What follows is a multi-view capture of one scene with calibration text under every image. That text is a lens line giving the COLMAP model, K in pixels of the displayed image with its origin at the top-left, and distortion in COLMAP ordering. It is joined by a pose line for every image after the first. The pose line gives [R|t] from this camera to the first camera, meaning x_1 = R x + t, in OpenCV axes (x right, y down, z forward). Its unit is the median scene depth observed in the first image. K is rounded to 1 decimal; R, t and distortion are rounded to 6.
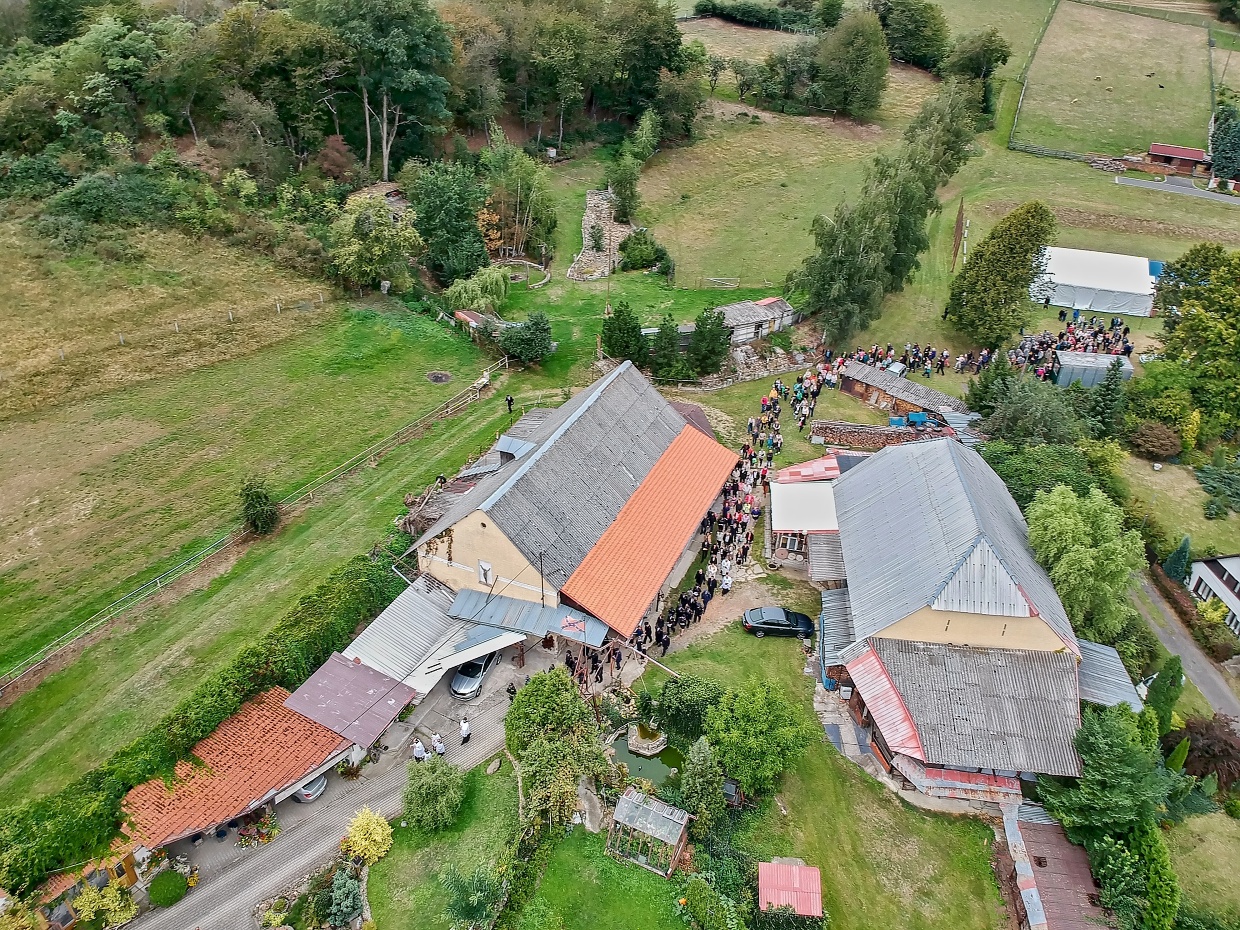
lens RADIAL K [[955.4, 0, 610.4], [0, 955.4, 467.5], [0, 0, 1]] dist [0.150233, -0.259695]
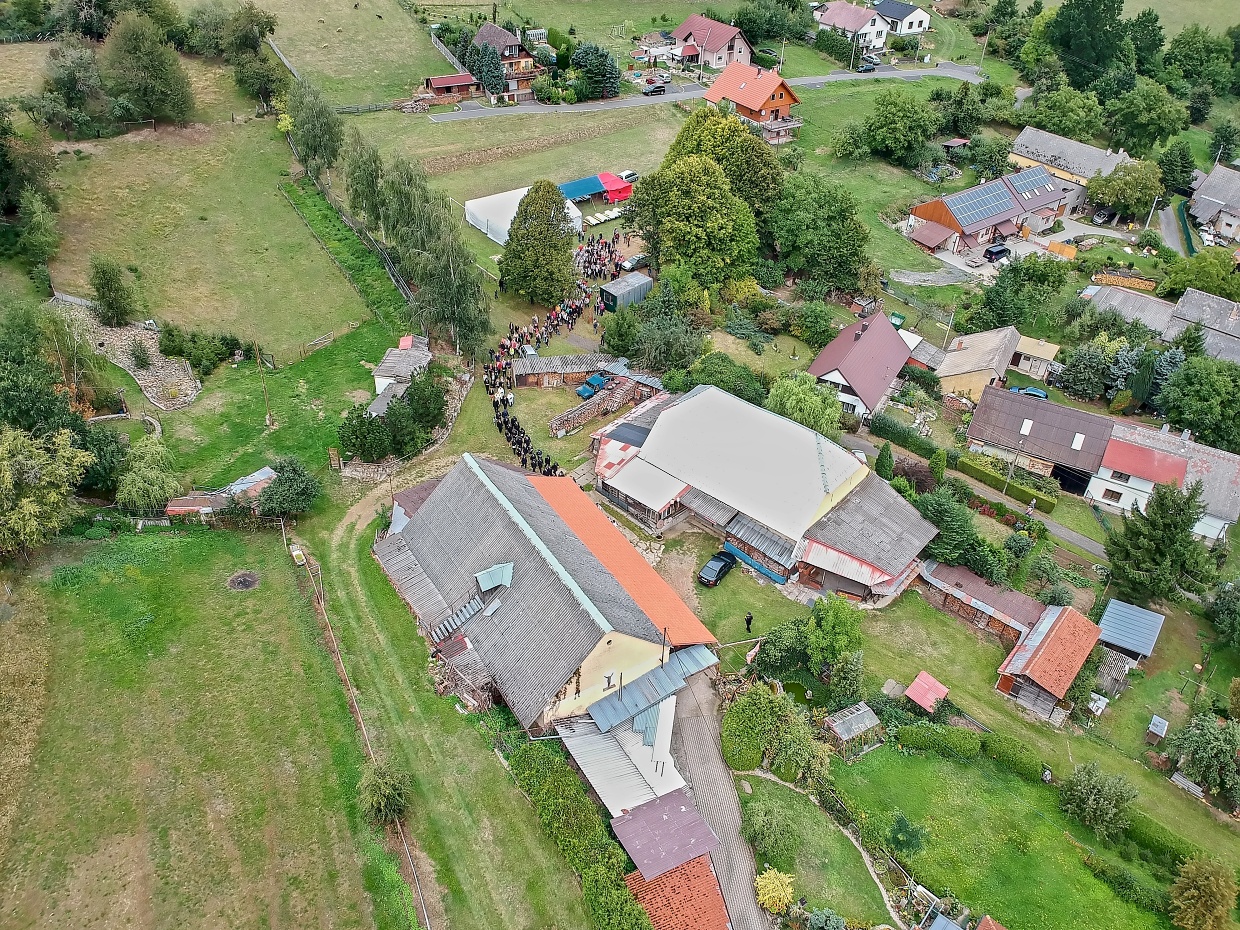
lens RADIAL K [[955.4, 0, 610.4], [0, 955.4, 467.5], [0, 0, 1]] dist [0.150233, -0.259695]
pose [[0.551476, -0.504413, 0.664410, -0.552690], [0.418973, 0.856210, 0.302268, -0.322694], [-0.721343, 0.111676, 0.683515, 0.158594]]
